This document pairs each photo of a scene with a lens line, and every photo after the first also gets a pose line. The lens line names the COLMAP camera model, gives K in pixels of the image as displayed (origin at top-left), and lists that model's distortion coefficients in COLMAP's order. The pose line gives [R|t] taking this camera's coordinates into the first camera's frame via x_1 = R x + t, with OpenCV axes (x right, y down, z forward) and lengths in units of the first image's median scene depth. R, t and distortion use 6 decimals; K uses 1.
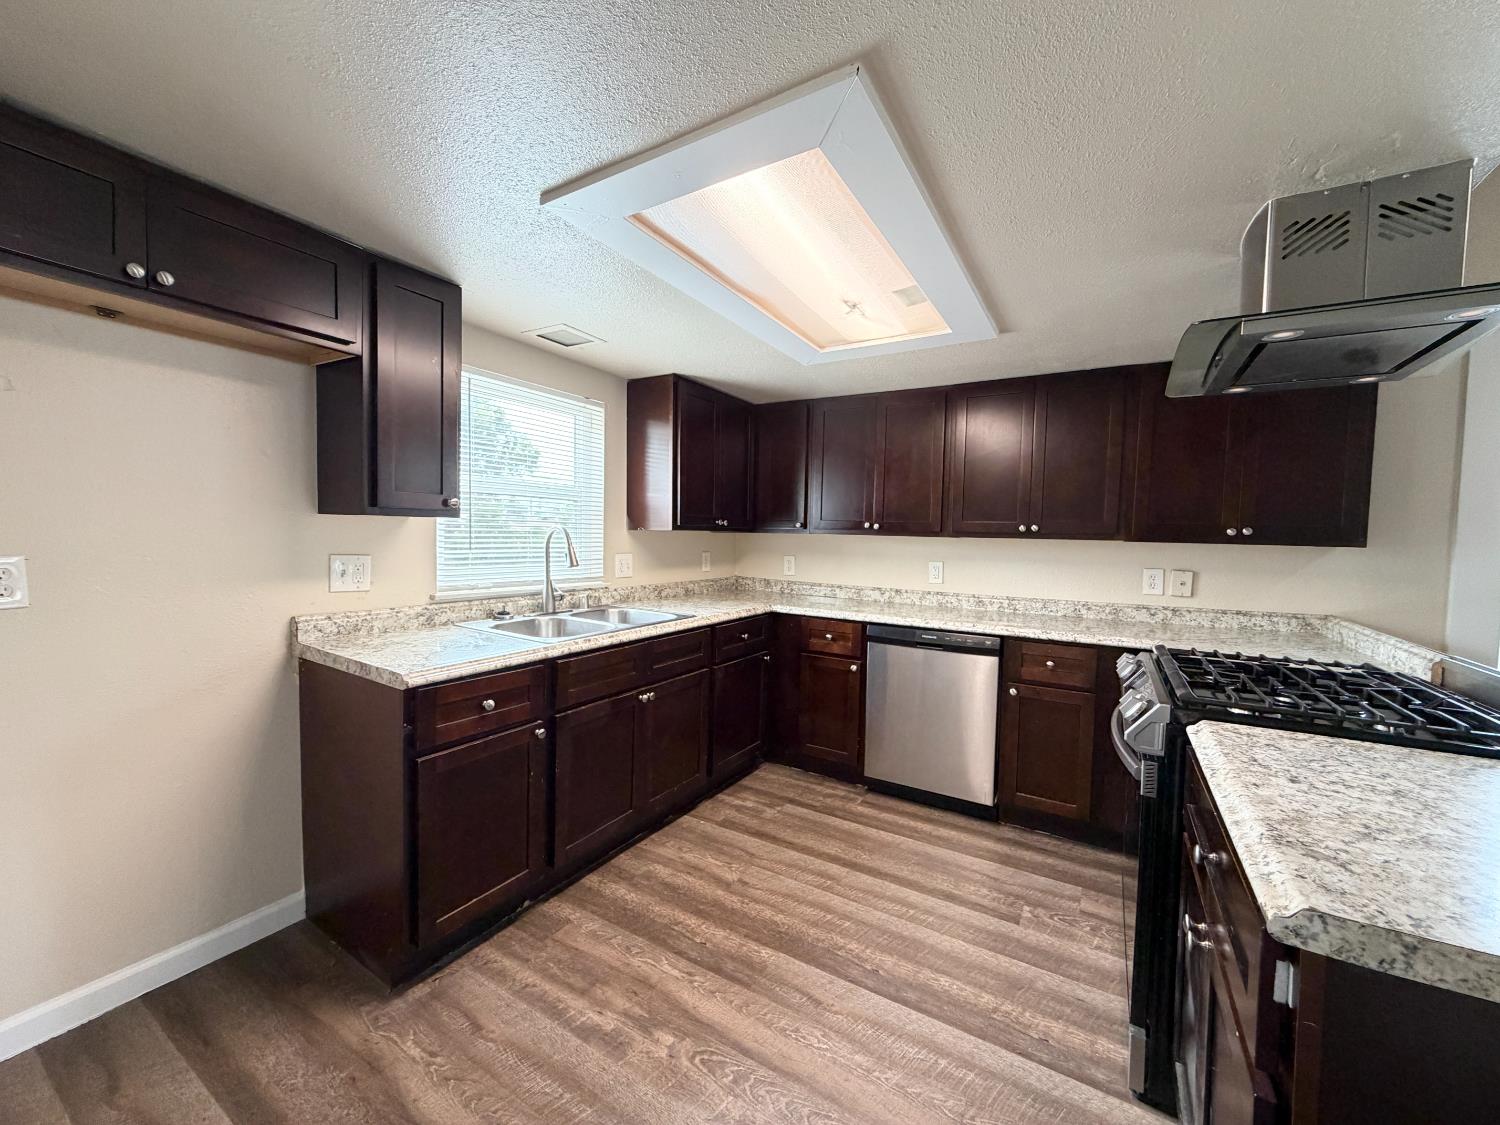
lens RADIAL K [[598.7, 0, 745.8], [0, 598.7, 564.0], [0, 0, 1]] dist [-0.000370, 0.000544]
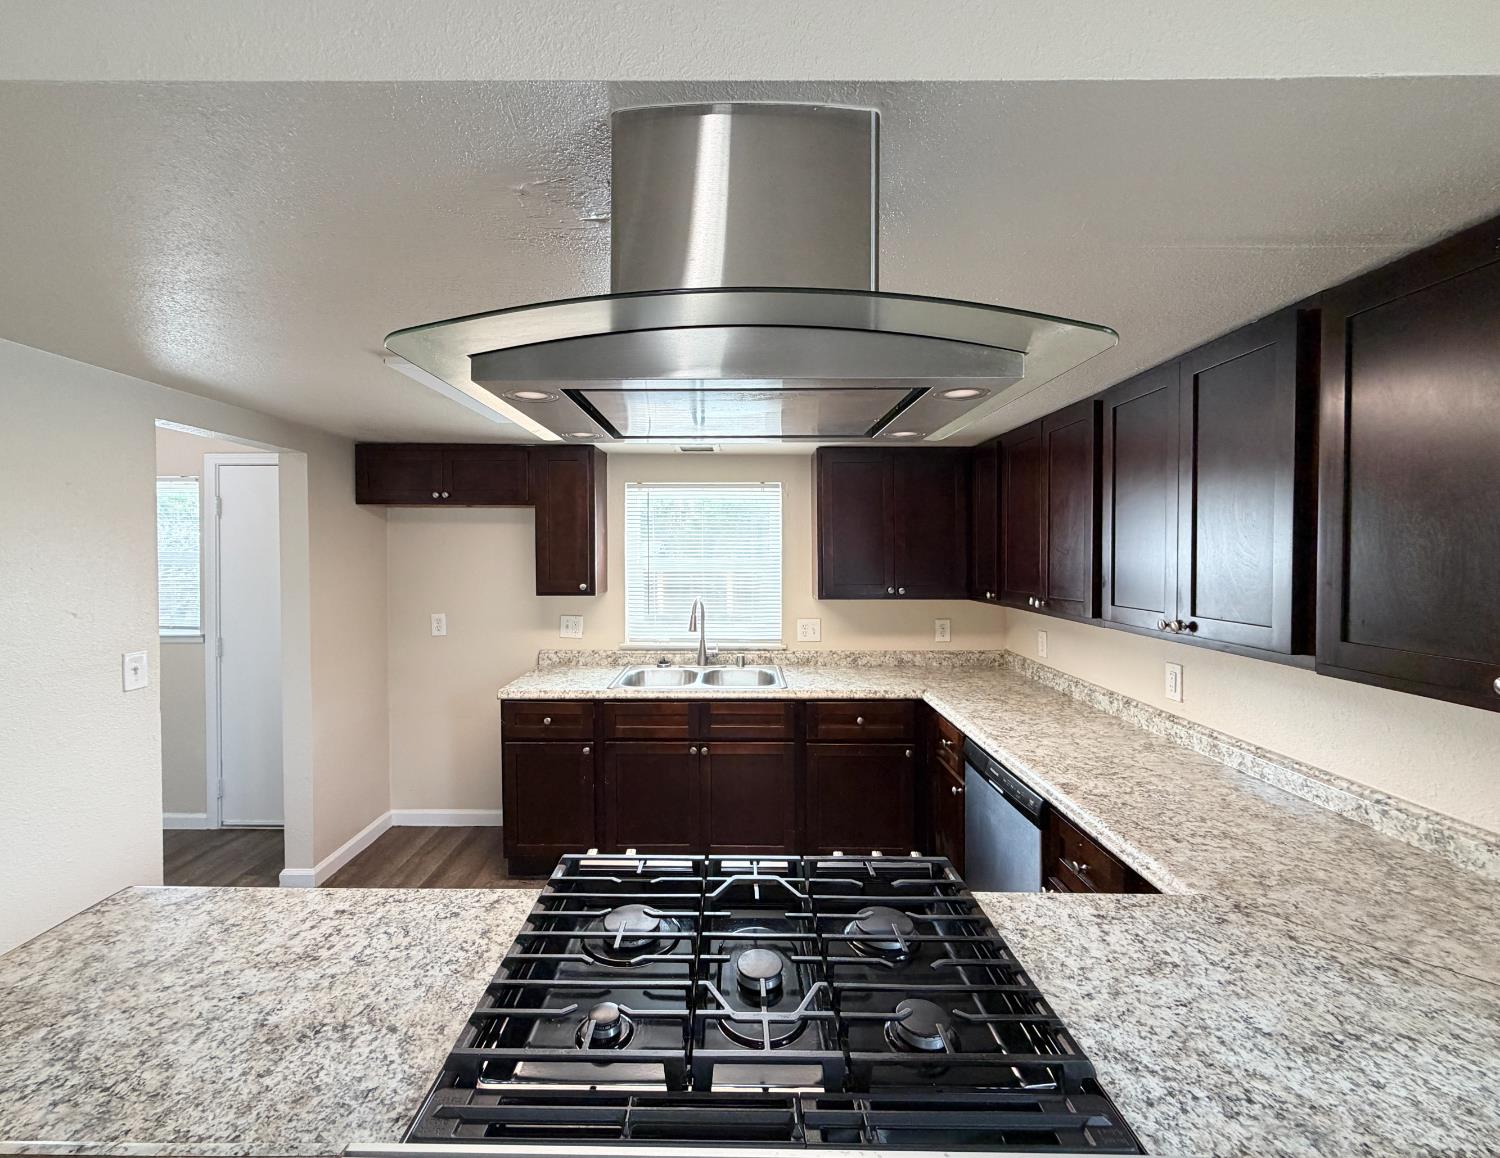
lens RADIAL K [[641.8, 0, 727.1], [0, 641.8, 560.0], [0, 0, 1]] dist [-0.000929, 0.000350]
pose [[0.502722, -0.013442, -0.864343, 1.599126], [-0.029909, 0.999010, -0.032932, -0.180751], [0.863930, 0.042407, 0.501823, 0.699351]]
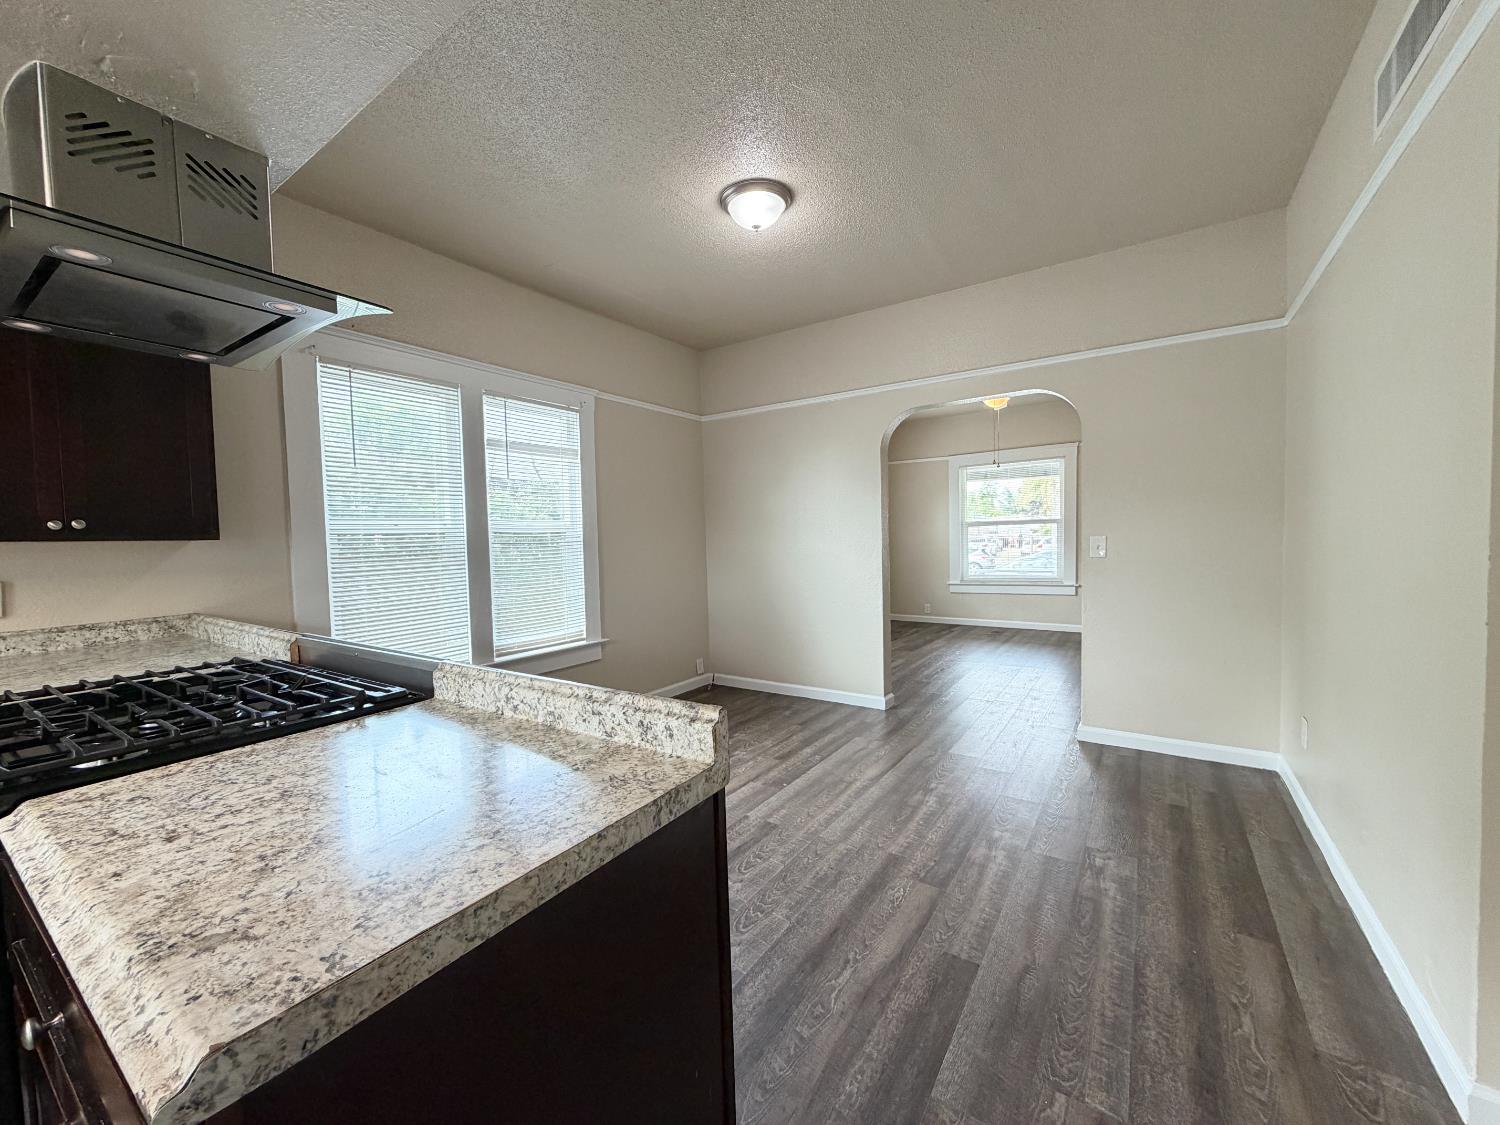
lens RADIAL K [[598.7, 0, 745.8], [0, 598.7, 564.0], [0, 0, 1]] dist [-0.000370, 0.000544]
pose [[0.045849, -0.069104, 0.996555, 0.151932], [0.067975, 0.995508, 0.065904, 0.009807], [-0.996633, 0.064720, 0.050341, 0.149539]]
